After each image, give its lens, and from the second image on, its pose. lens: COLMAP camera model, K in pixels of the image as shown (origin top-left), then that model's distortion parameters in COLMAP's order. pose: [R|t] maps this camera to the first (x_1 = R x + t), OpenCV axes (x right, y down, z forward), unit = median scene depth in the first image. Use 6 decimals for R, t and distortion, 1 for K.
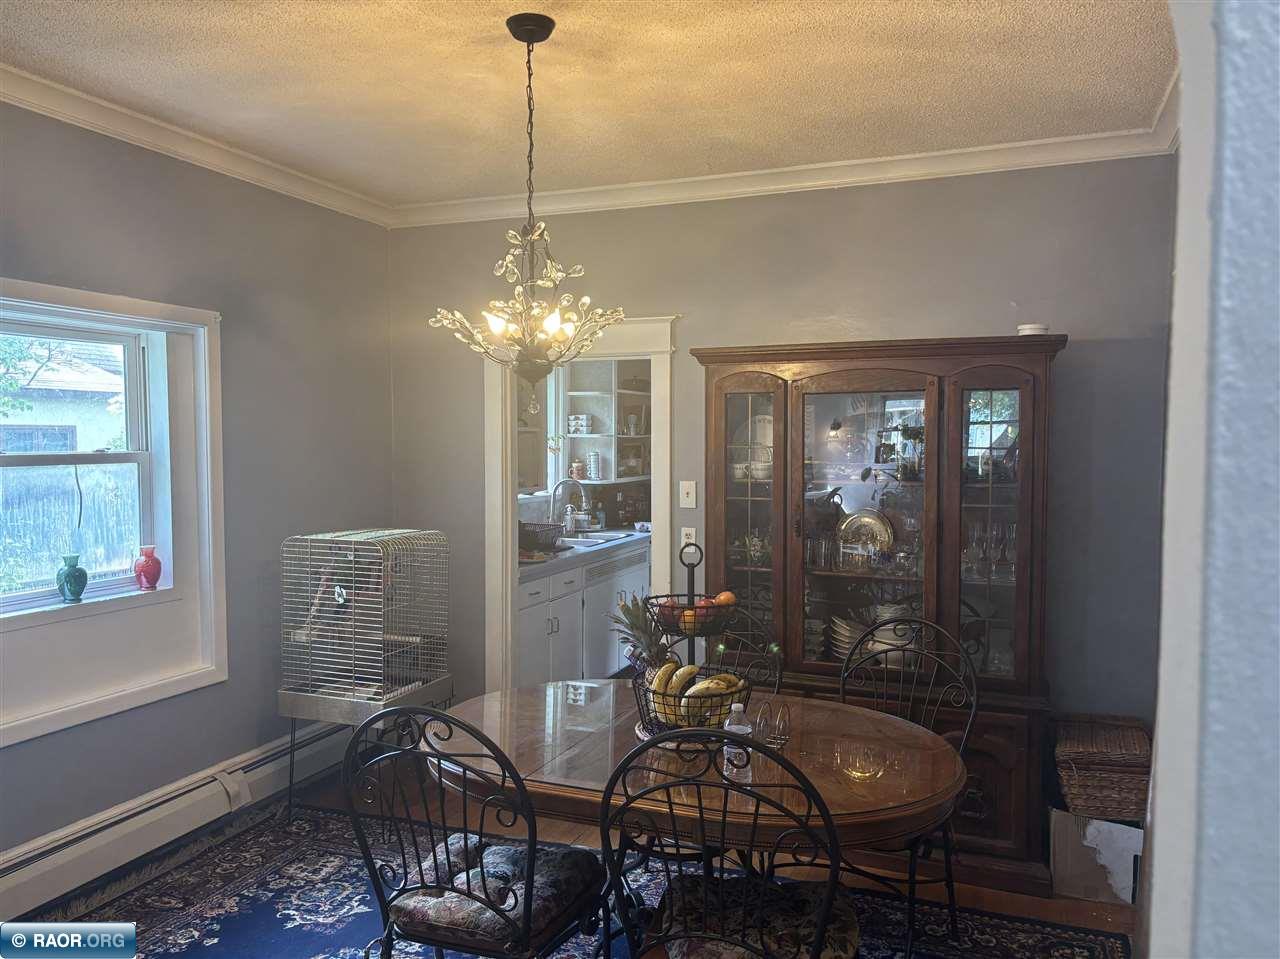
lens RADIAL K [[960.3, 0, 648.1], [0, 960.3, 491.3], [0, 0, 1]] dist [0.007497, -0.003631]
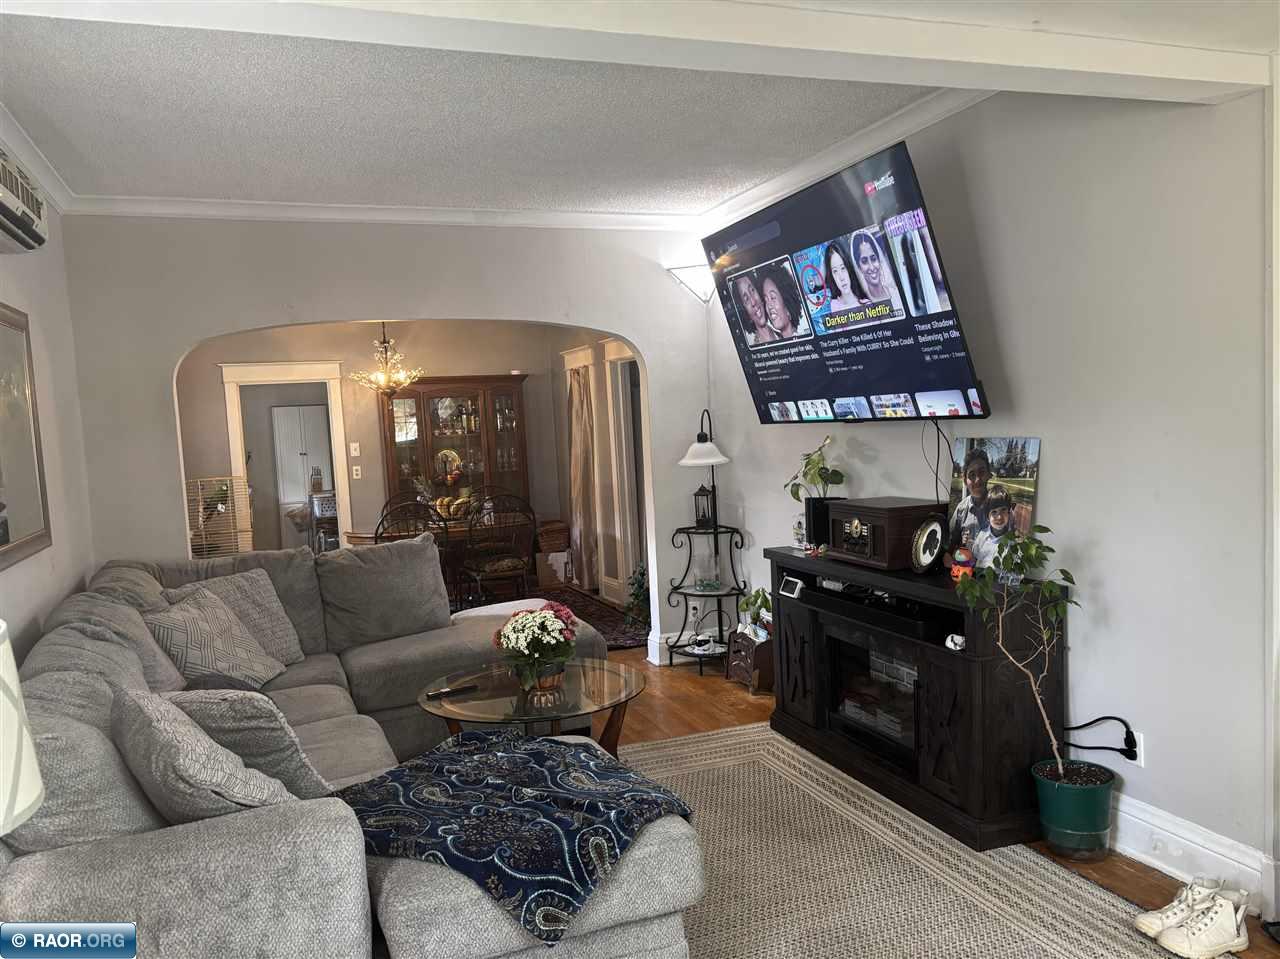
lens RADIAL K [[960.3, 0, 648.1], [0, 960.3, 491.3], [0, 0, 1]] dist [0.007497, -0.003631]
pose [[0.732814, -0.094523, 0.673831, -1.120327], [0.092609, 0.994944, 0.038853, 0.087766], [-0.674097, 0.033931, 0.737863, -1.162489]]
